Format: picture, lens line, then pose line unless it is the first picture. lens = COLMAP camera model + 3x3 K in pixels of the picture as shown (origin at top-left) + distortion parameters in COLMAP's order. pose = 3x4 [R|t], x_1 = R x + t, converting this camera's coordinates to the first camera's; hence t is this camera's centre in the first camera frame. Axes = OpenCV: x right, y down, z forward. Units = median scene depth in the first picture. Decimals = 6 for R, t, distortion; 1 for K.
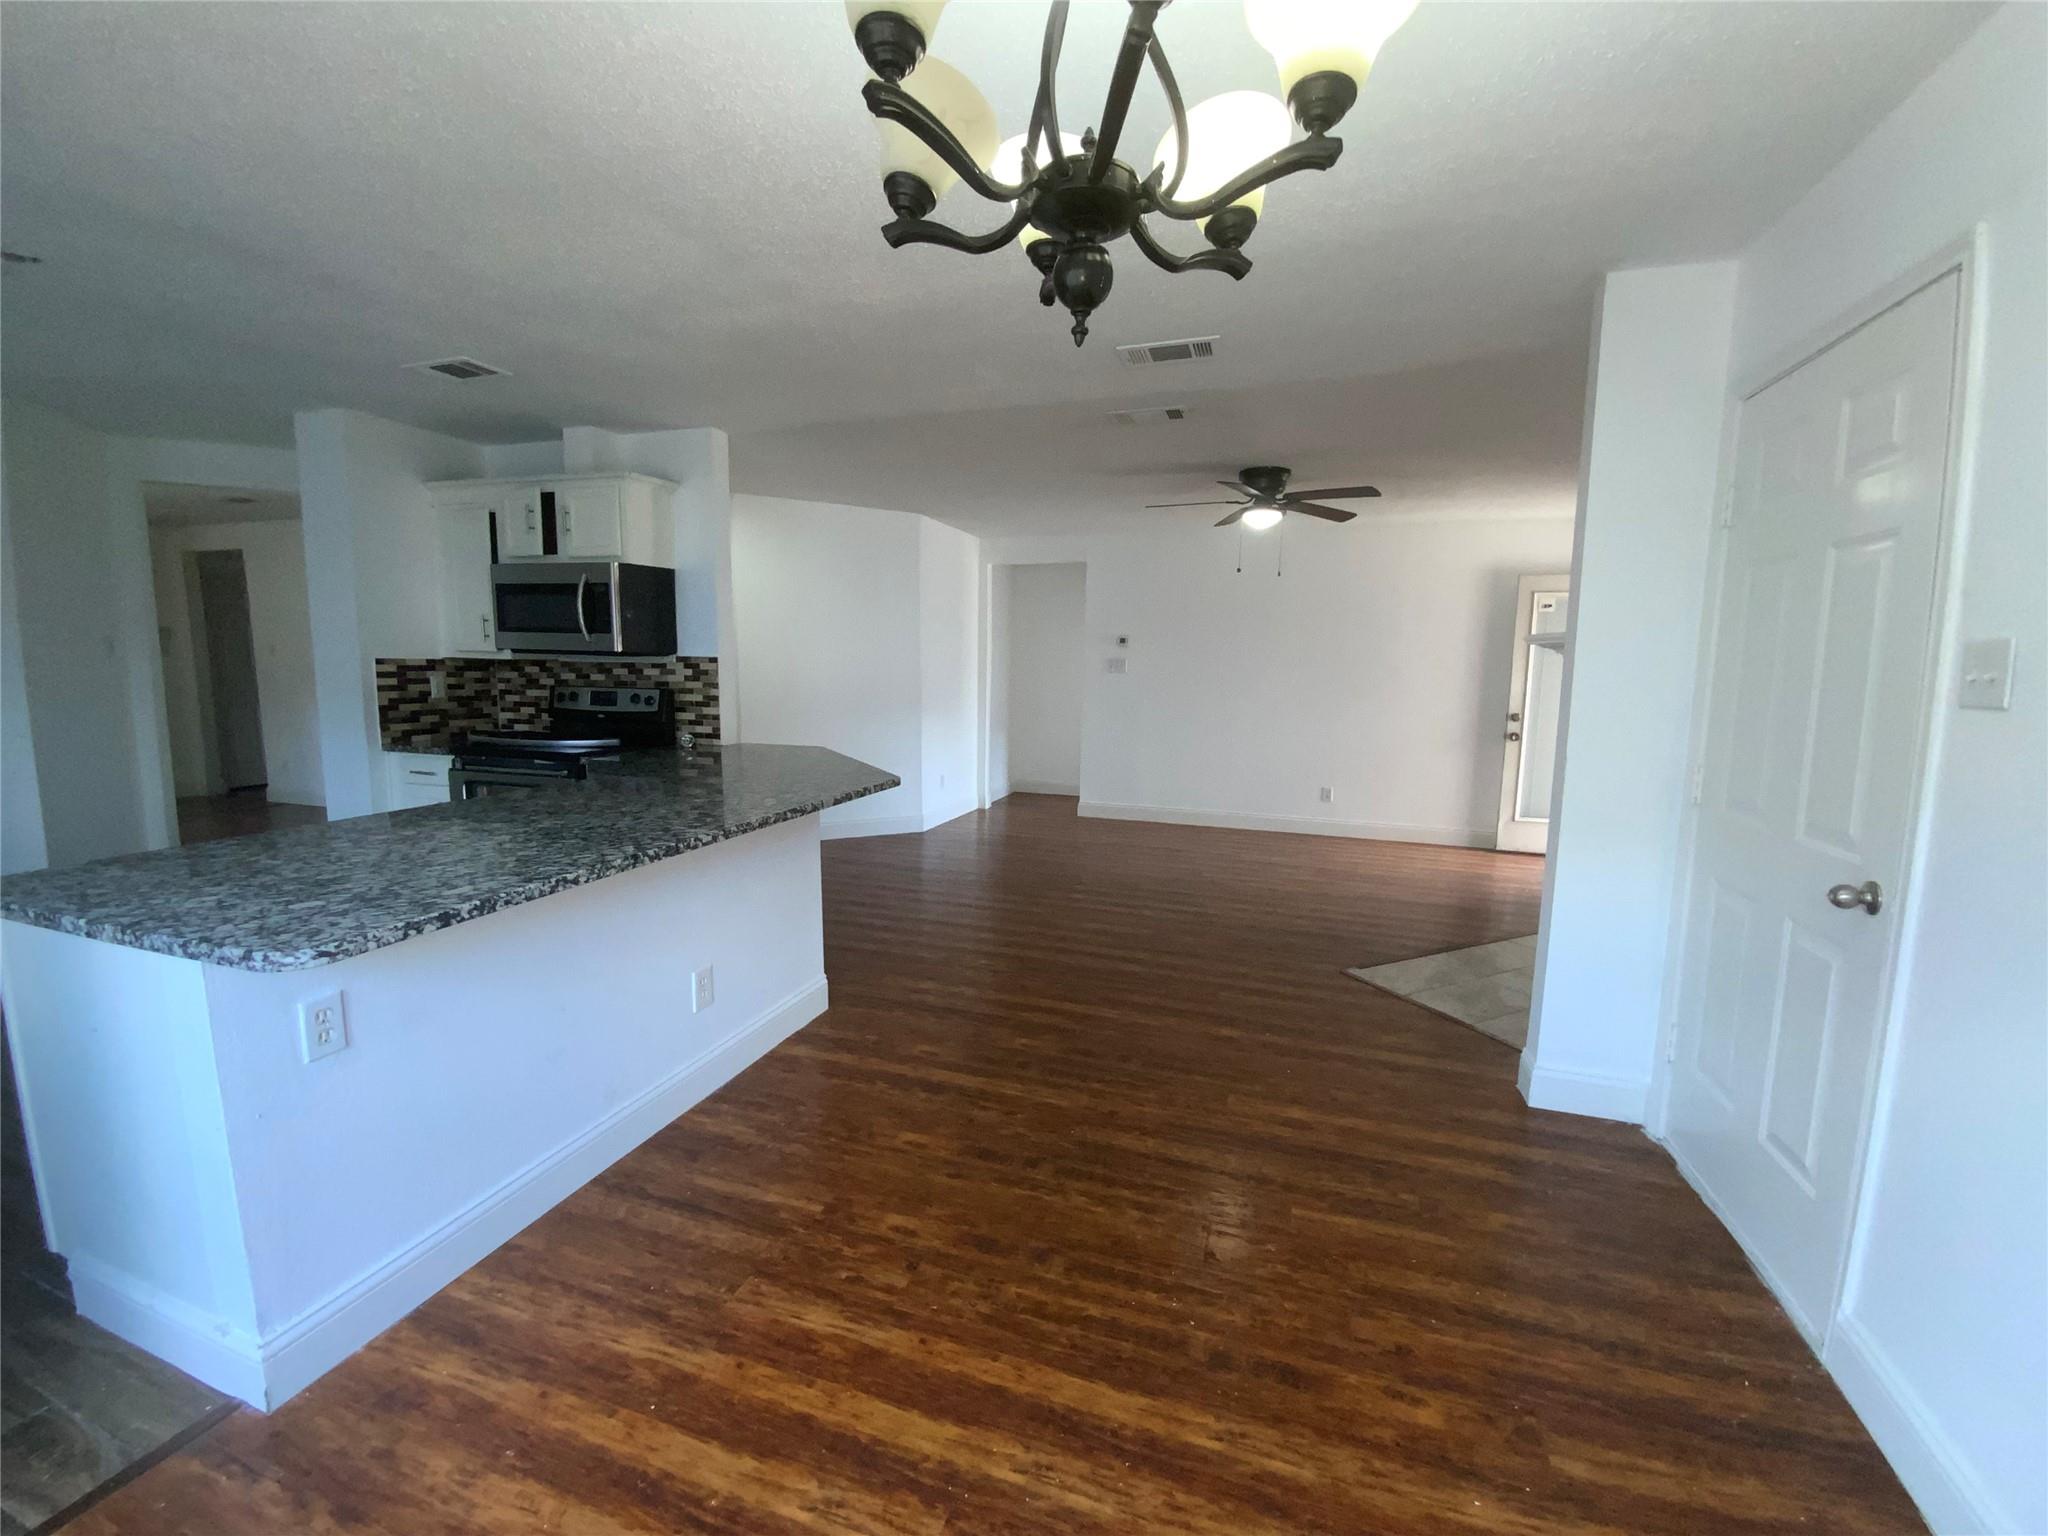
lens RADIAL K [[835.6, 0, 1027.6], [0, 835.6, 761.6], [0, 0, 1]] dist [-0.014050, -0.003012]
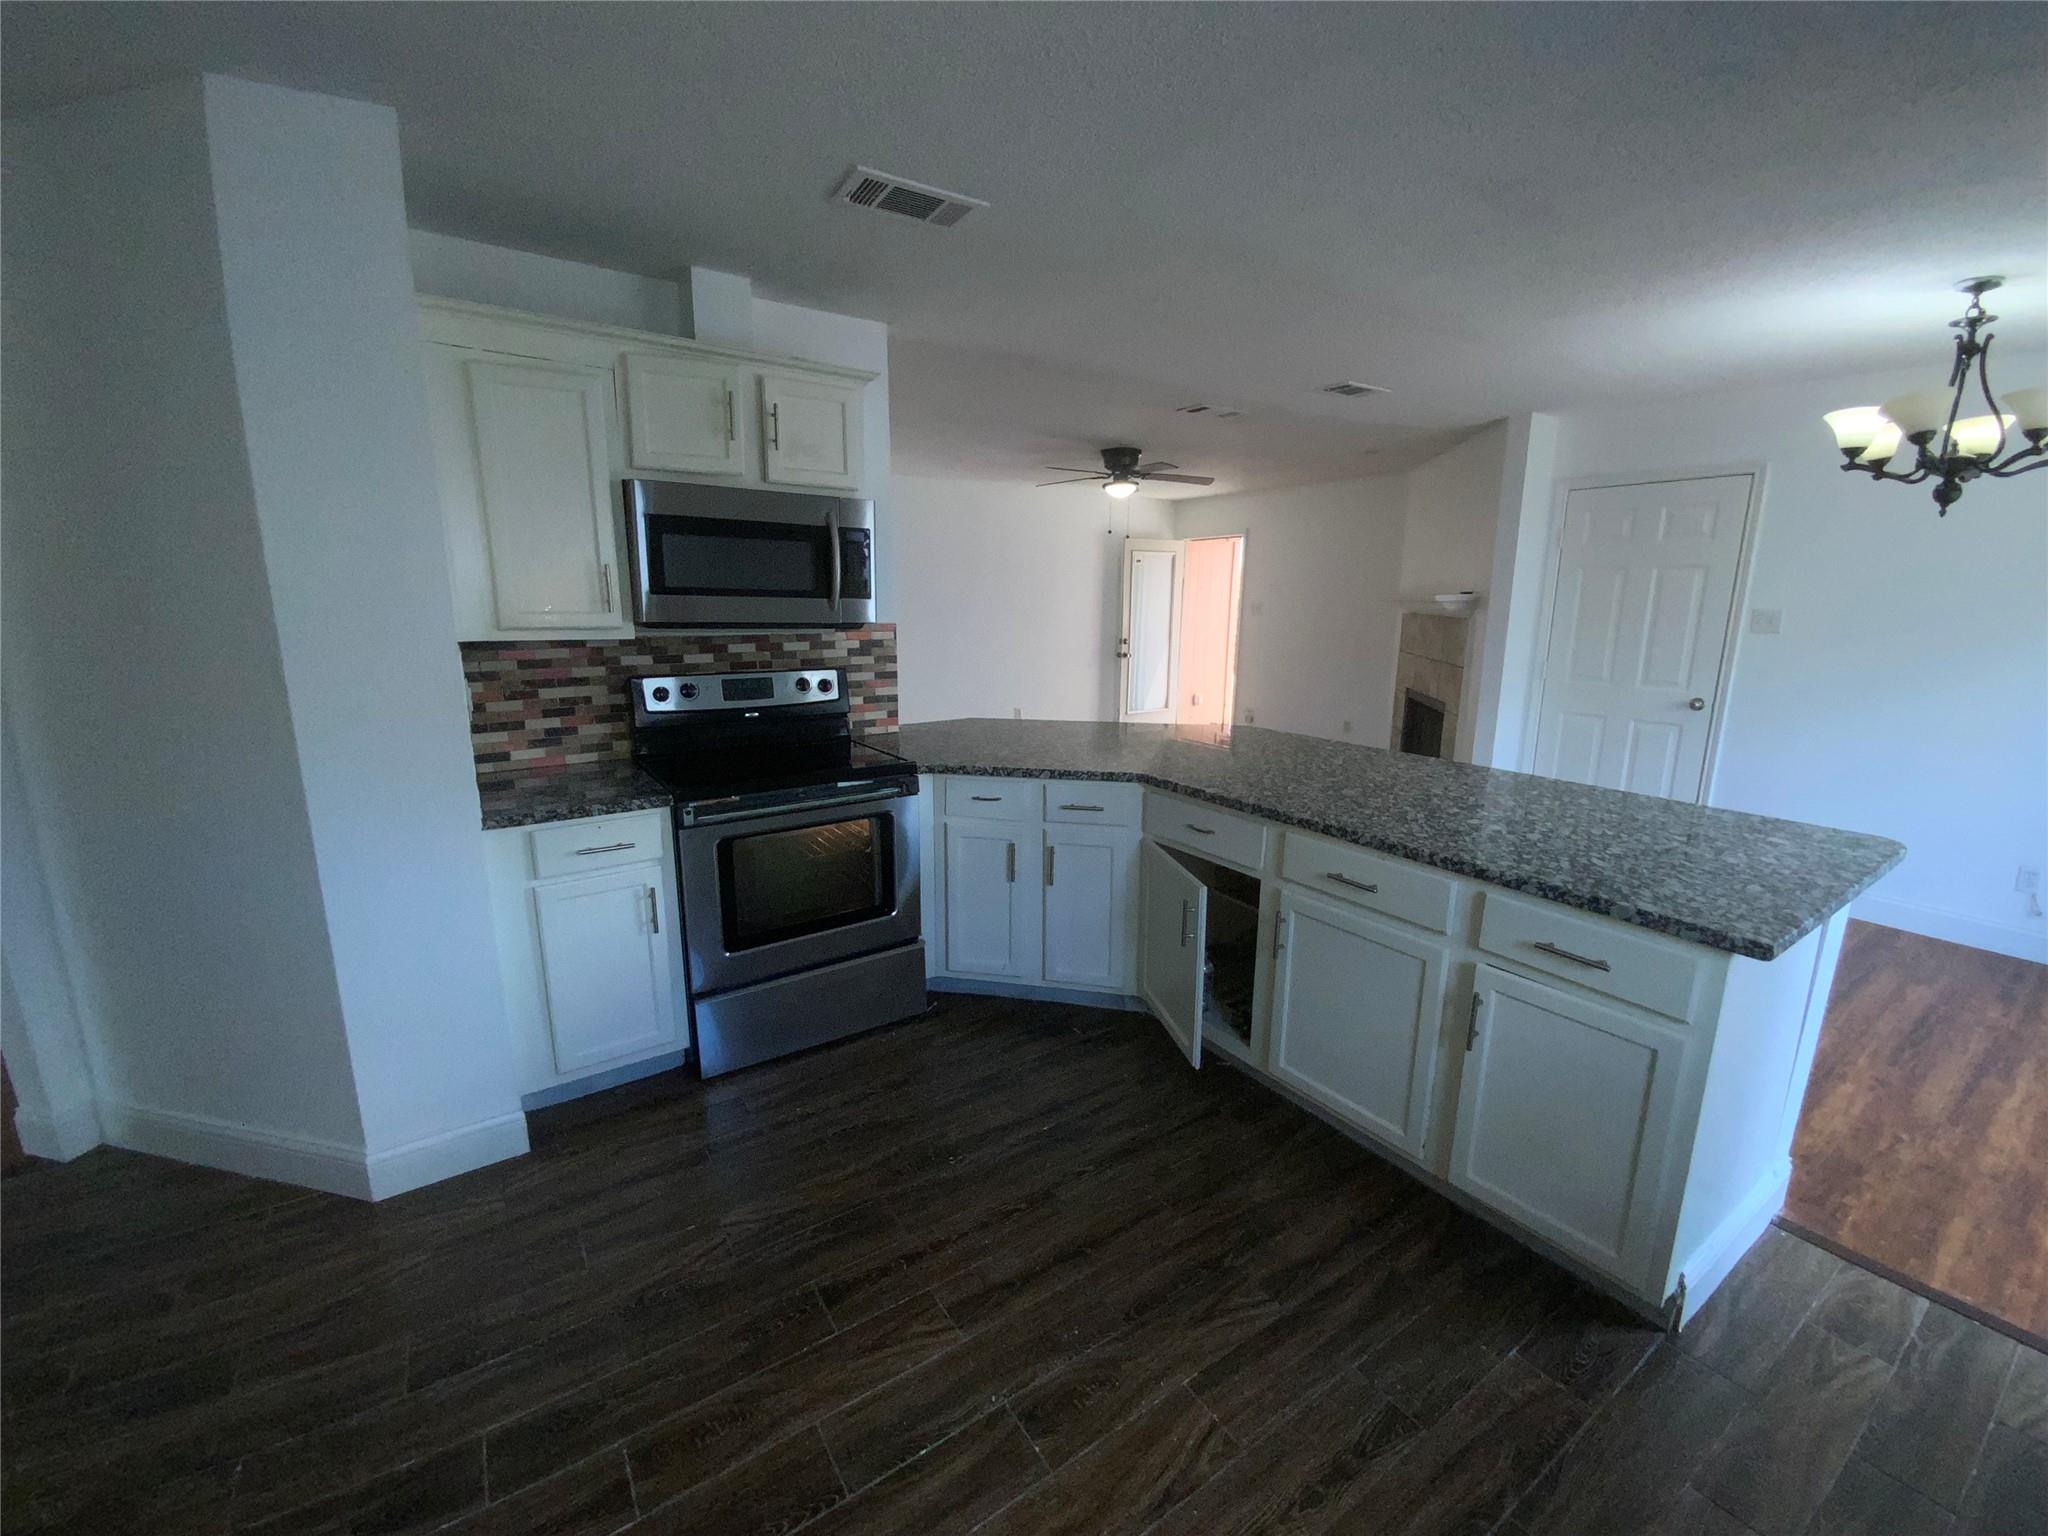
lens RADIAL K [[835.6, 0, 1021.3], [0, 835.6, 766.4], [0, 0, 1]] dist [-0.014050, -0.003012]
pose [[0.618821, -0.171627, 0.766554, -0.926523], [0.102239, 0.985137, 0.138031, -0.086449], [-0.778850, -0.007045, 0.627170, 0.389814]]
